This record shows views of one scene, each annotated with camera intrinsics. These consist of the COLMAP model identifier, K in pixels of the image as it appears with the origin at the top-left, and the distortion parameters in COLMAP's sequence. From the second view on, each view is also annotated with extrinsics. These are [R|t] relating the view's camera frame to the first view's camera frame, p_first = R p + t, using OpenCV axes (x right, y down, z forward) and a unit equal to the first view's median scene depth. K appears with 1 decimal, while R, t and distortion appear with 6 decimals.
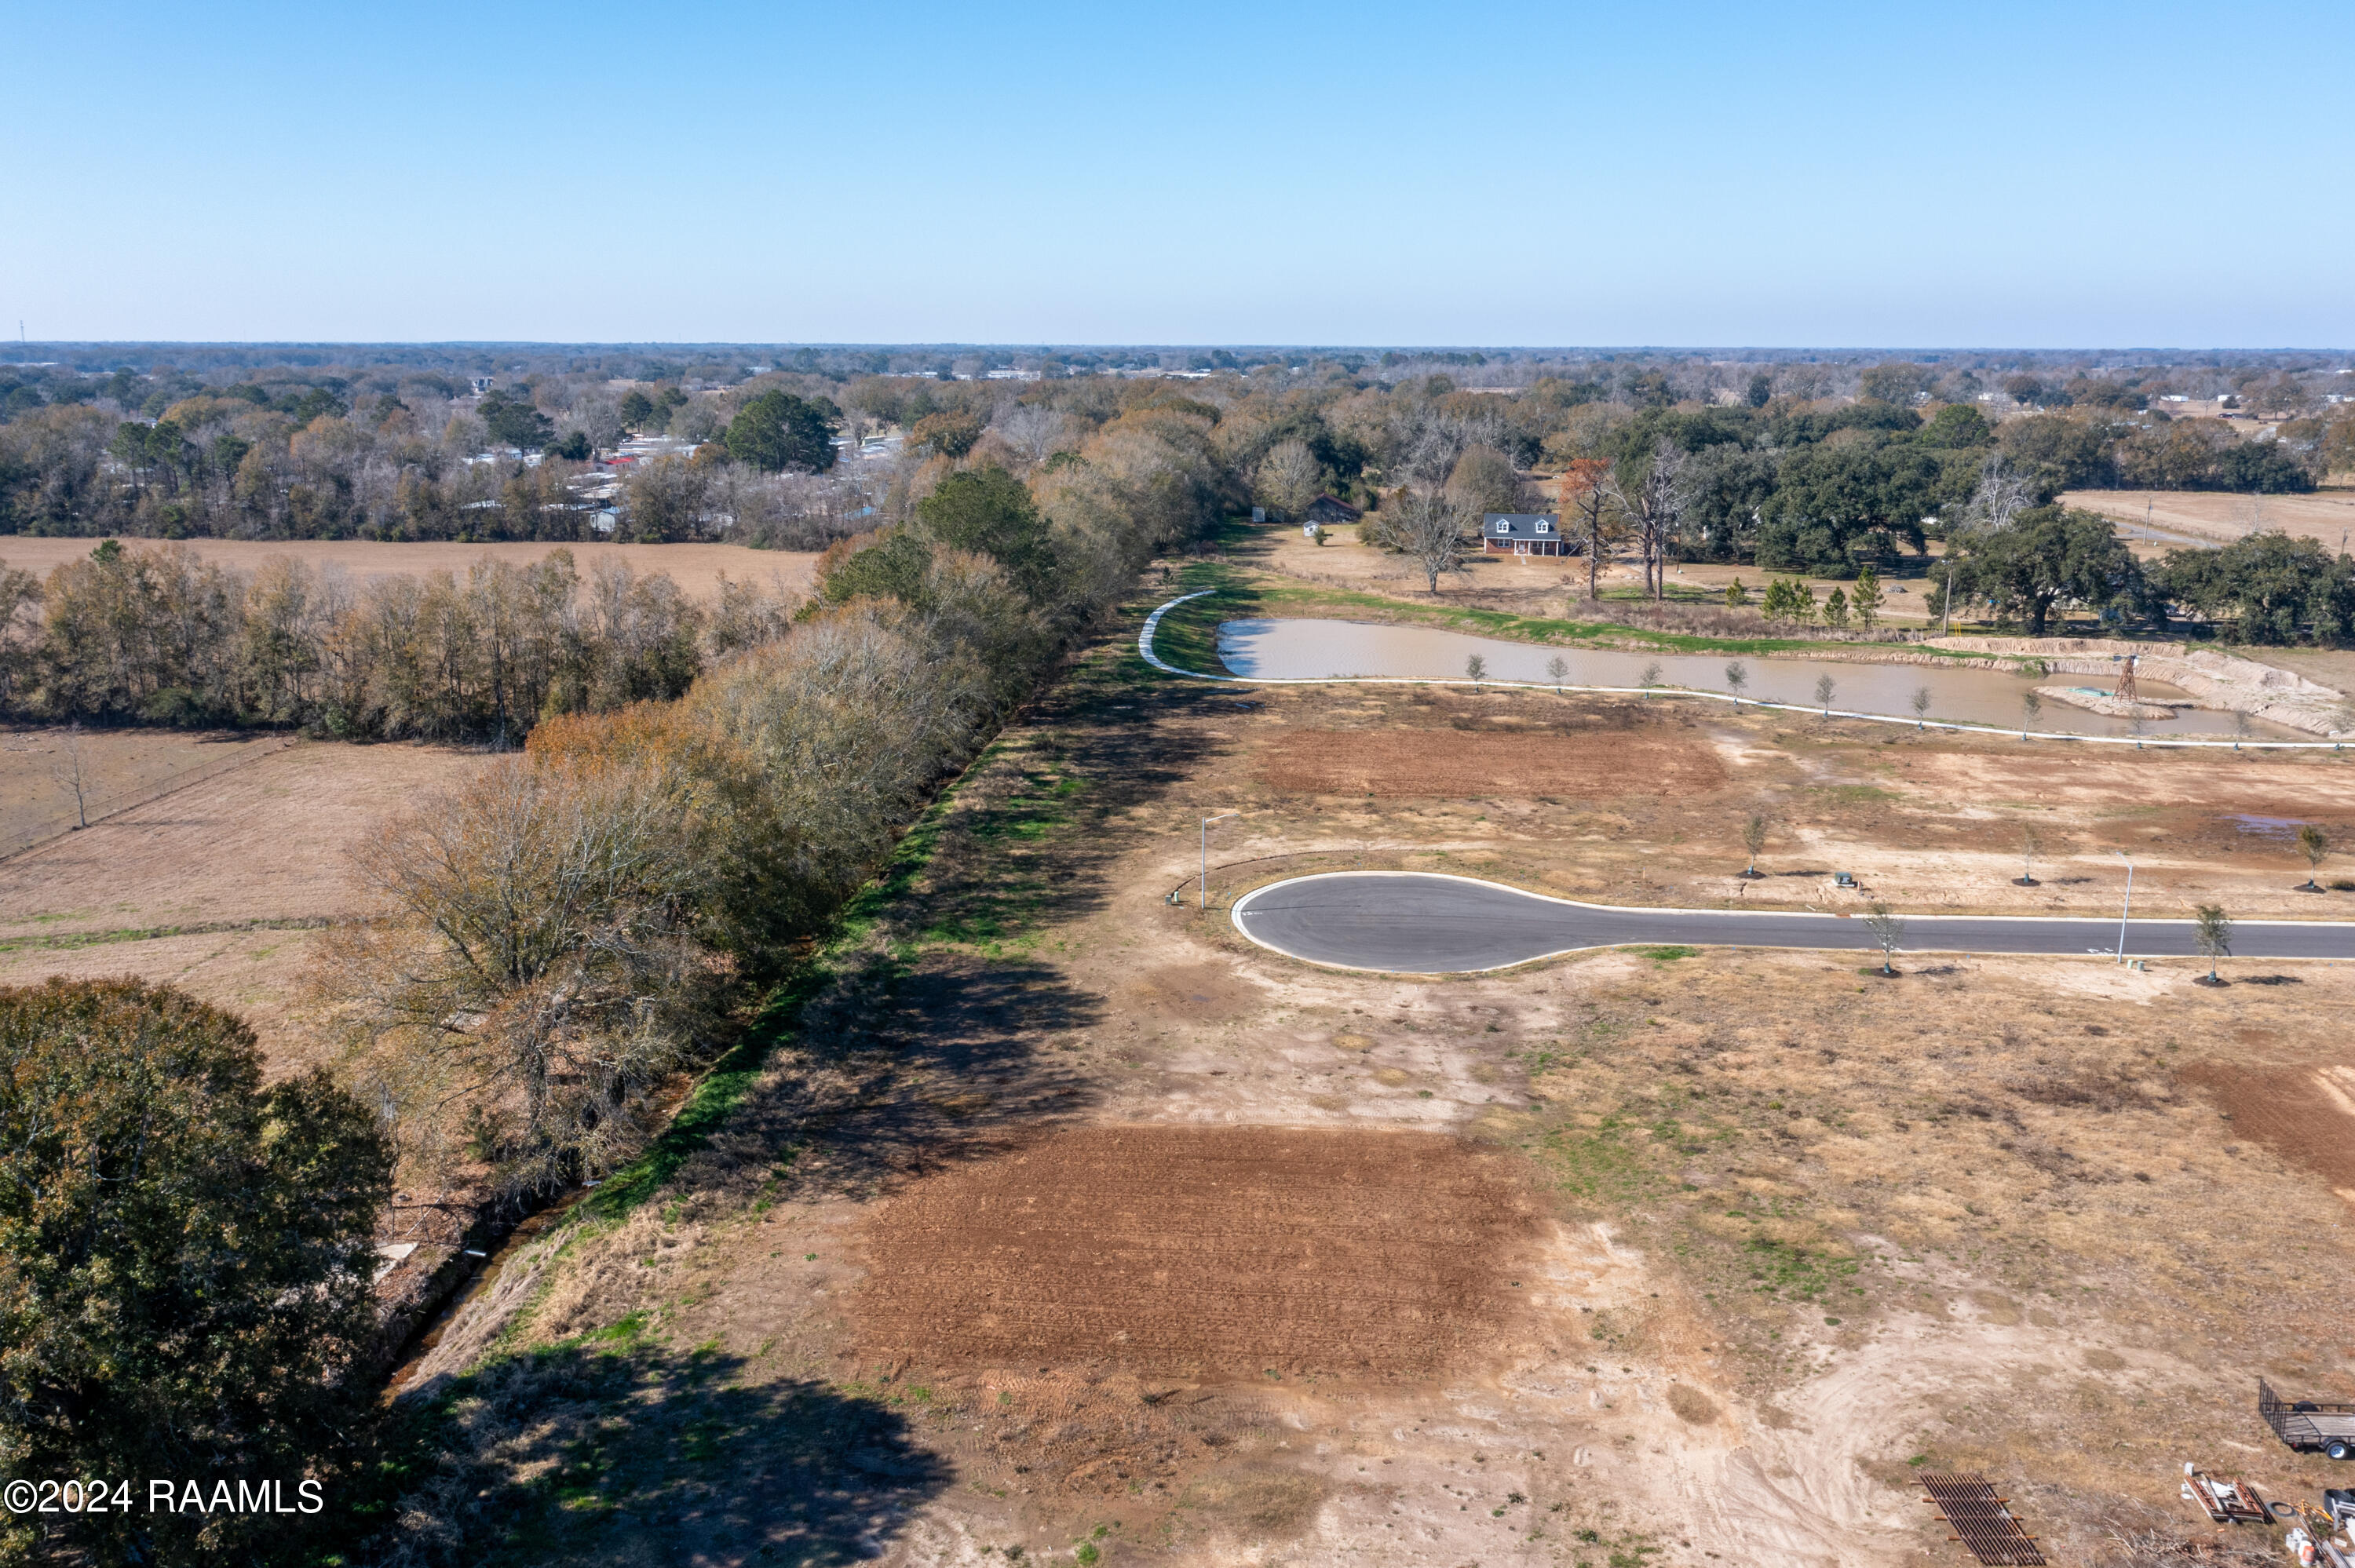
lens RADIAL K [[1879.9, 0, 1168.7], [0, 1879.9, 726.7], [0, 0, 1]] dist [-0.028807, 0.021847]
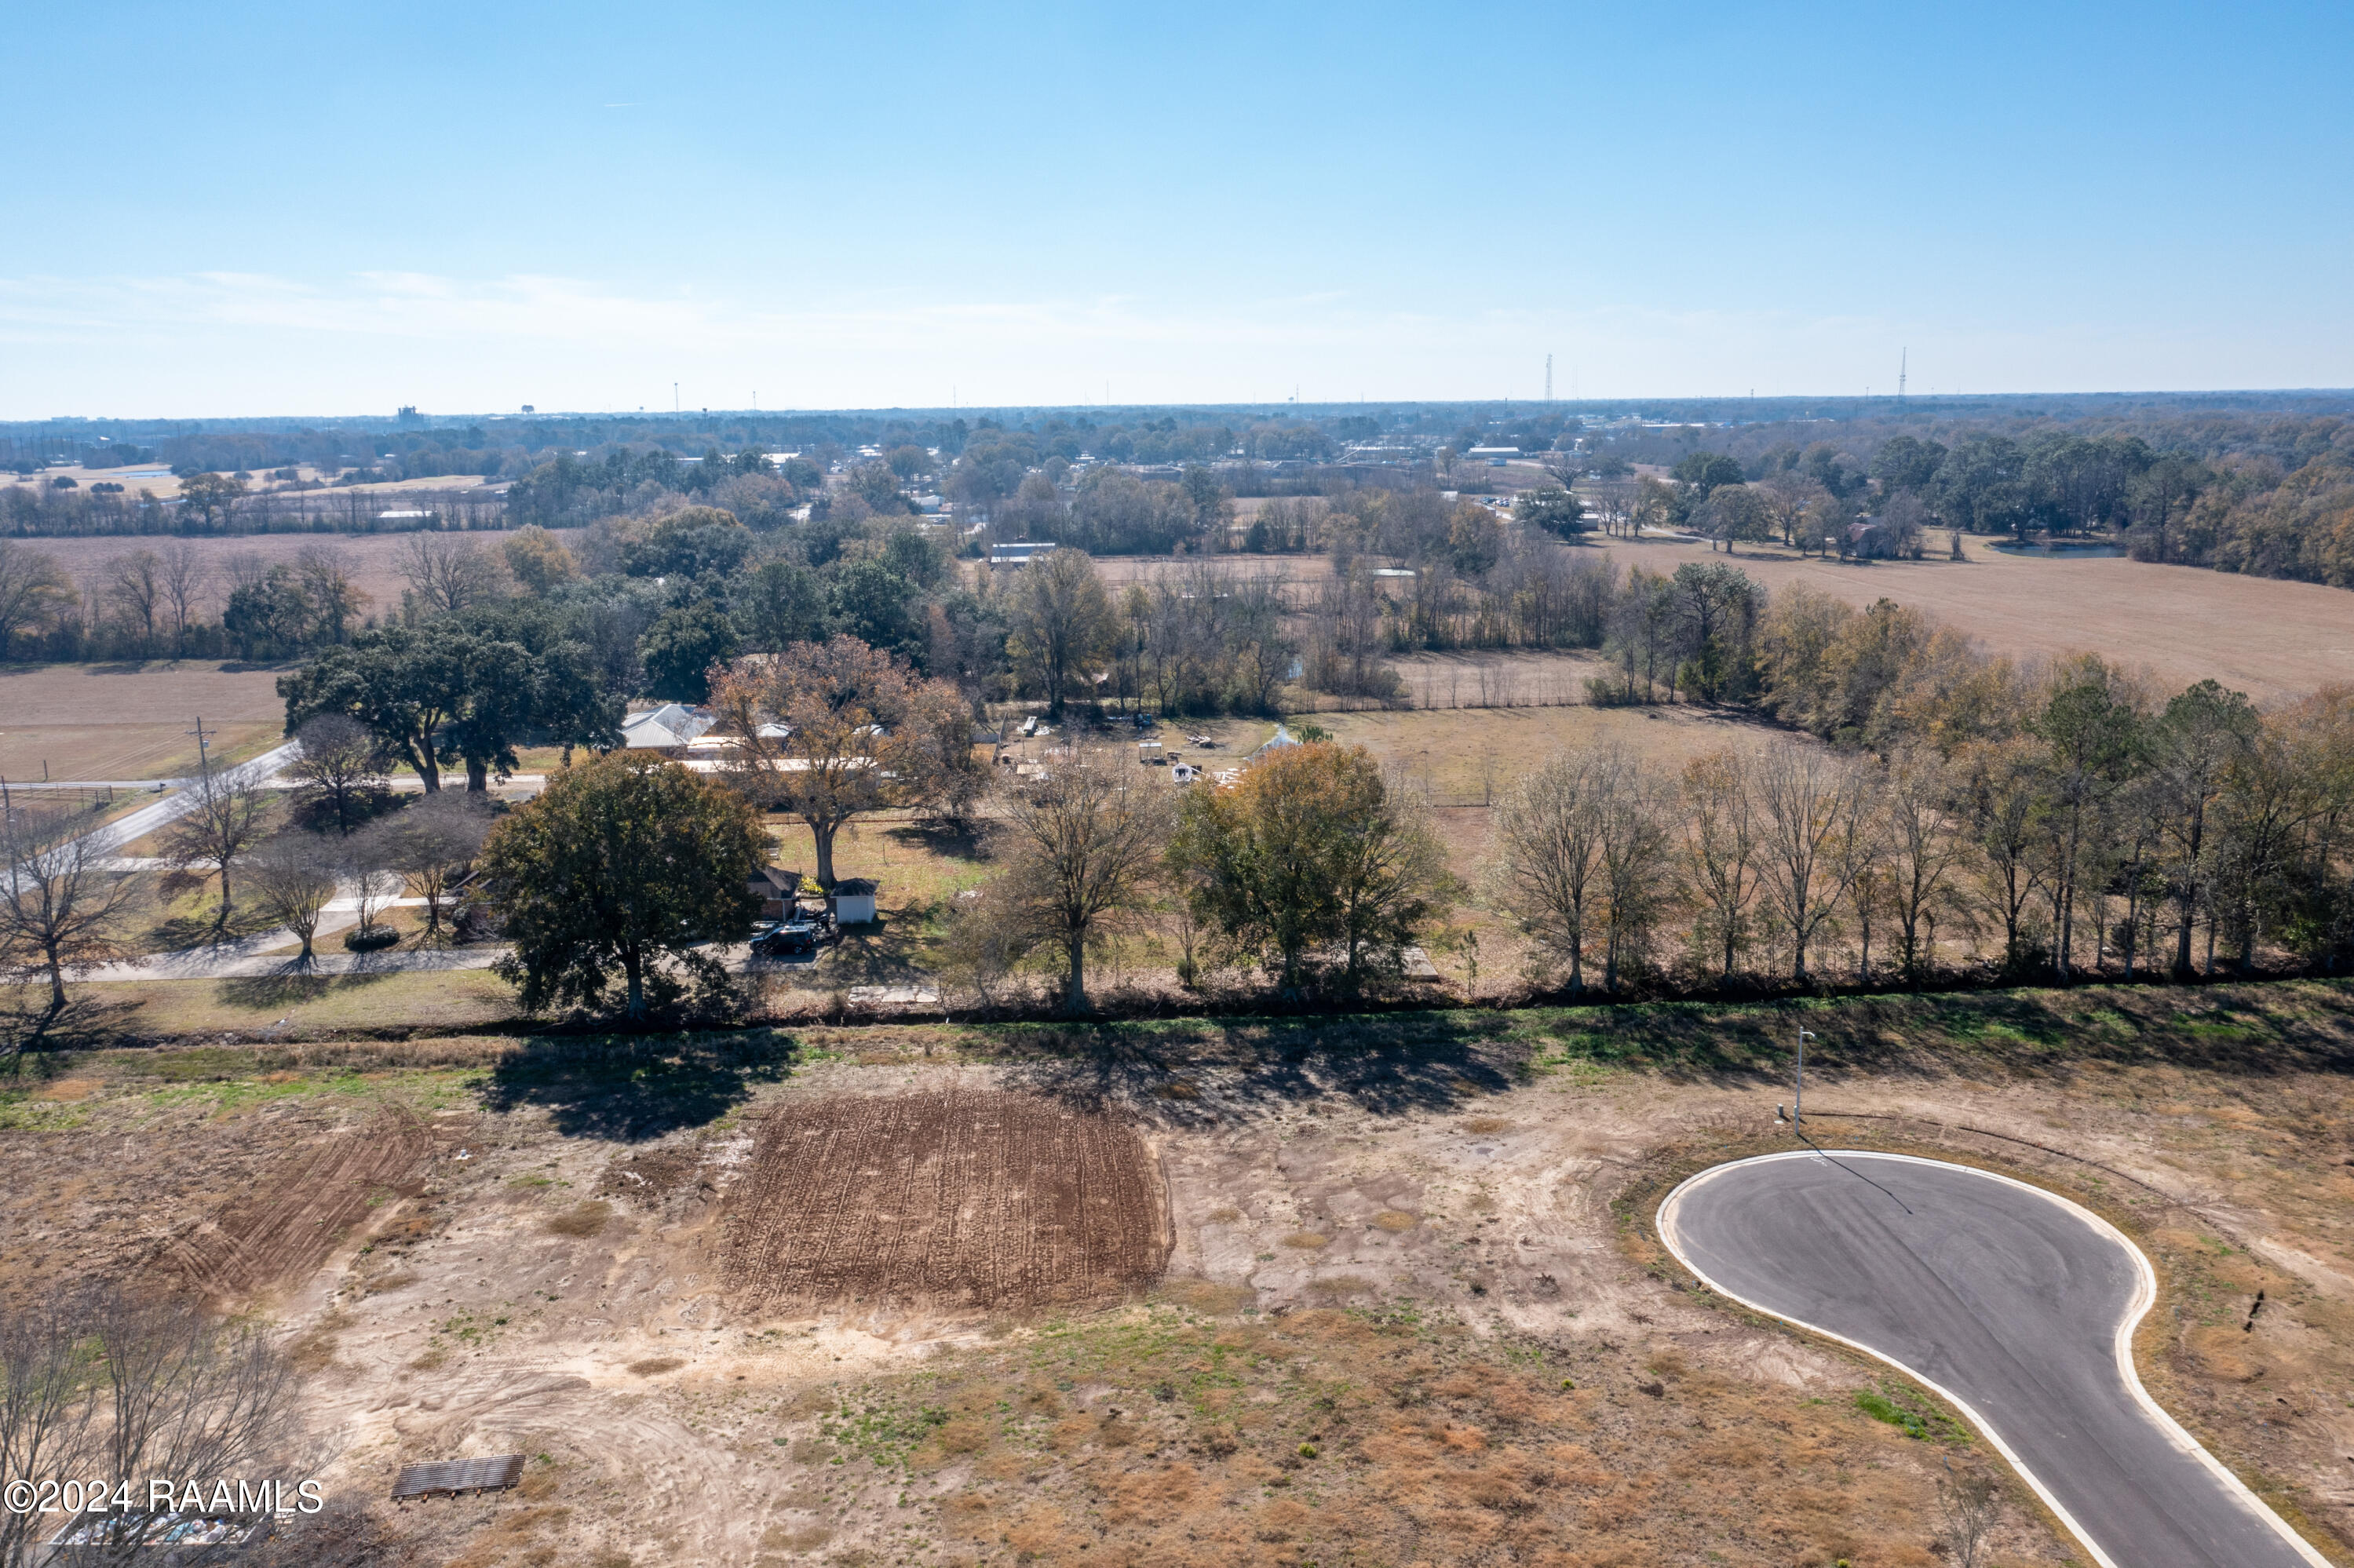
lens RADIAL K [[1879.2, 0, 1186.7], [0, 1879.2, 779.7], [0, 0, 1]] dist [-0.028807, 0.021847]
pose [[0.144713, 0.195756, -0.969916, 0.777957], [-0.184839, 0.968328, 0.167857, -0.150294], [0.972056, 0.154987, 0.176313, 0.573341]]
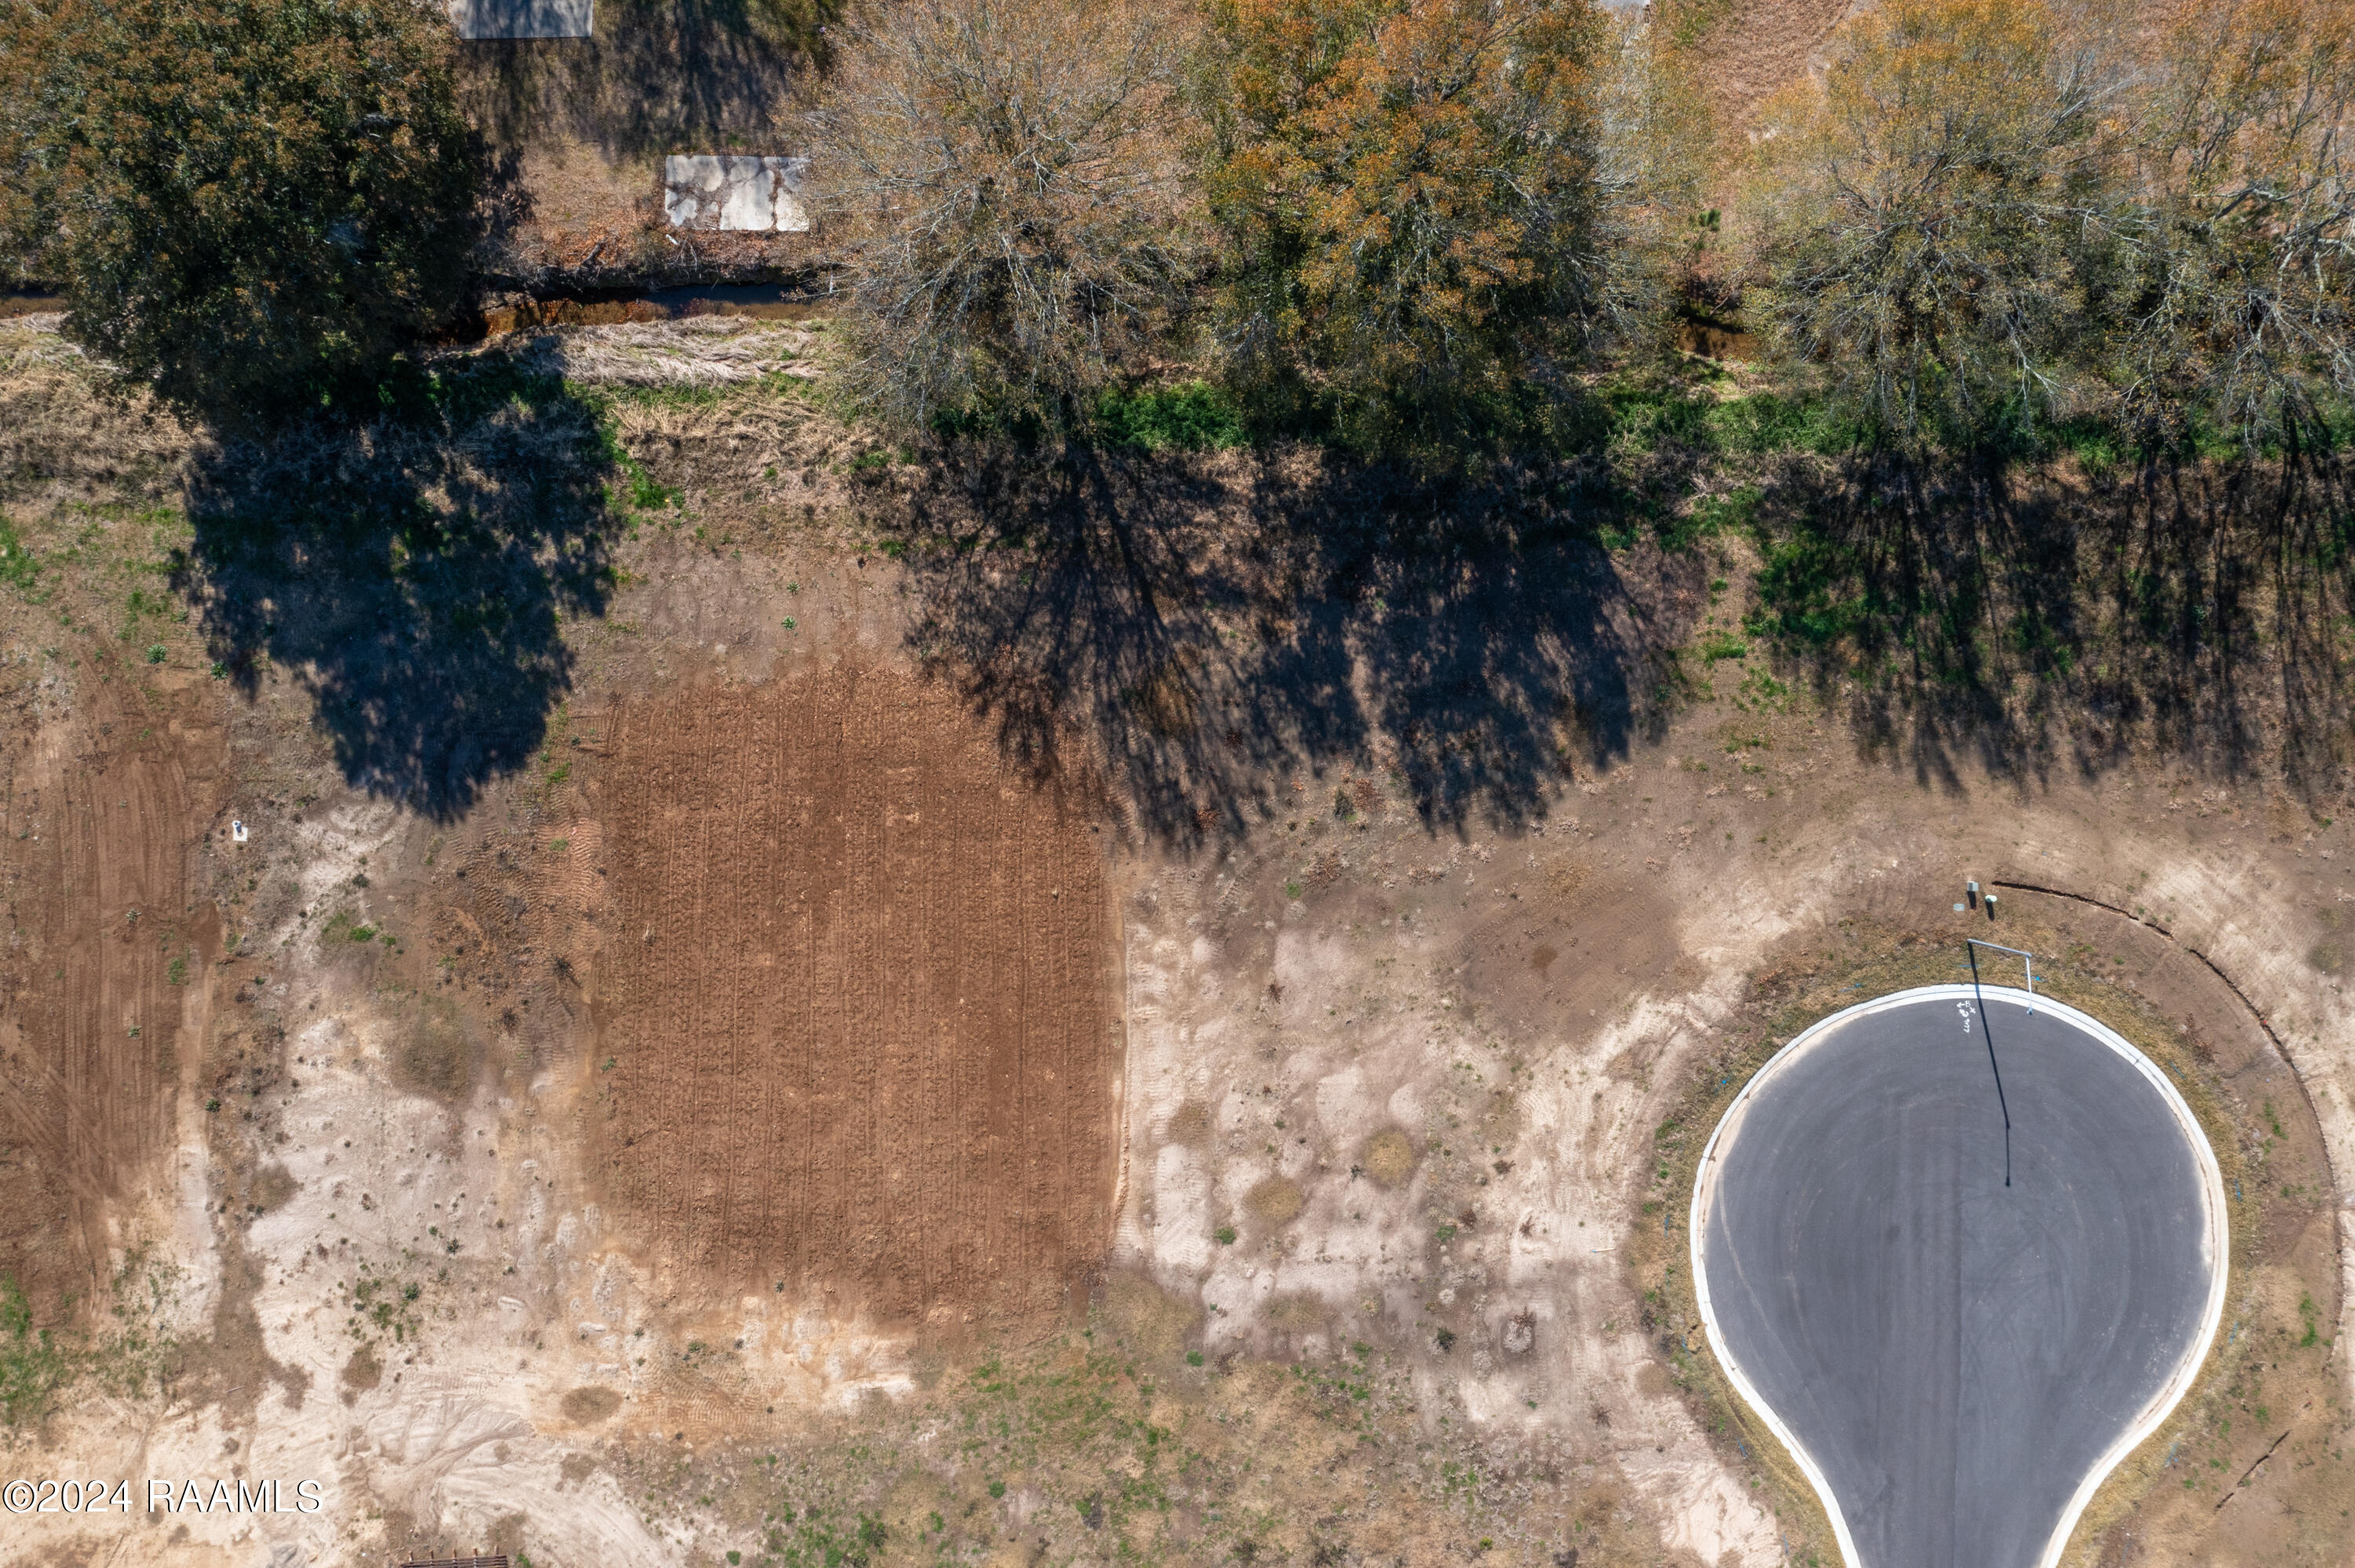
lens RADIAL K [[1879.9, 0, 1172.9], [0, 1879.9, 779.4], [0, 0, 1]] dist [-0.028807, 0.021847]
pose [[0.067480, 0.997721, 0.000100, -0.055826], [-0.177282, 0.011892, 0.984088, -0.493882], [0.981844, -0.066424, 0.177680, 0.638740]]
